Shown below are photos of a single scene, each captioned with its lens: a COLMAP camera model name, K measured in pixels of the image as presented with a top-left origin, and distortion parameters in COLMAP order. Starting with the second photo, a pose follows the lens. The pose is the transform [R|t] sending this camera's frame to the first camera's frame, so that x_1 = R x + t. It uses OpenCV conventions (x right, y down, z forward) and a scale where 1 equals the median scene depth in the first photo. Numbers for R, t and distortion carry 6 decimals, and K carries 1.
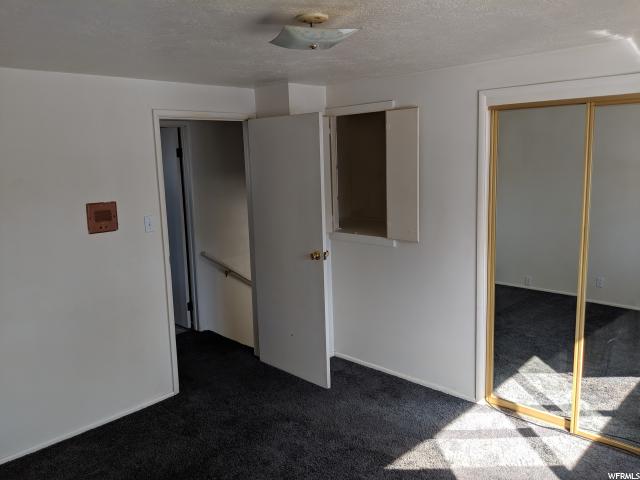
lens RADIAL K [[520.3, 0, 322.6], [0, 520.3, 242.3], [0, 0, 1]] dist [0.082468, -0.131997]
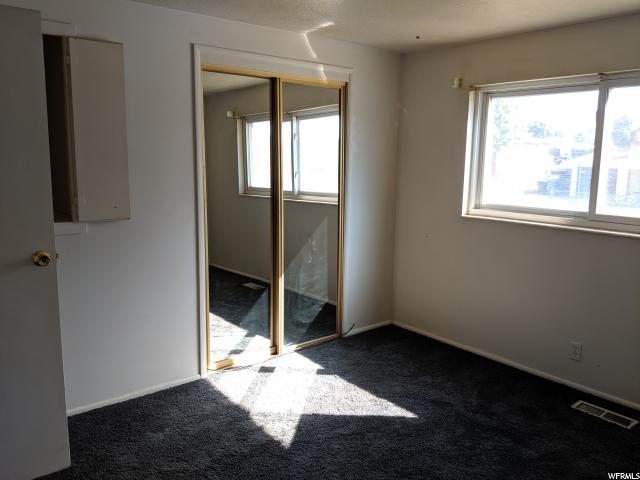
lens RADIAL K [[520.3, 0, 322.6], [0, 520.3, 242.3], [0, 0, 1]] dist [0.082468, -0.131997]
pose [[0.111007, -0.131403, 0.985094, -0.649687], [0.148435, 0.982294, 0.114303, -0.013413], [-0.982672, 0.133534, 0.128546, 0.697671]]
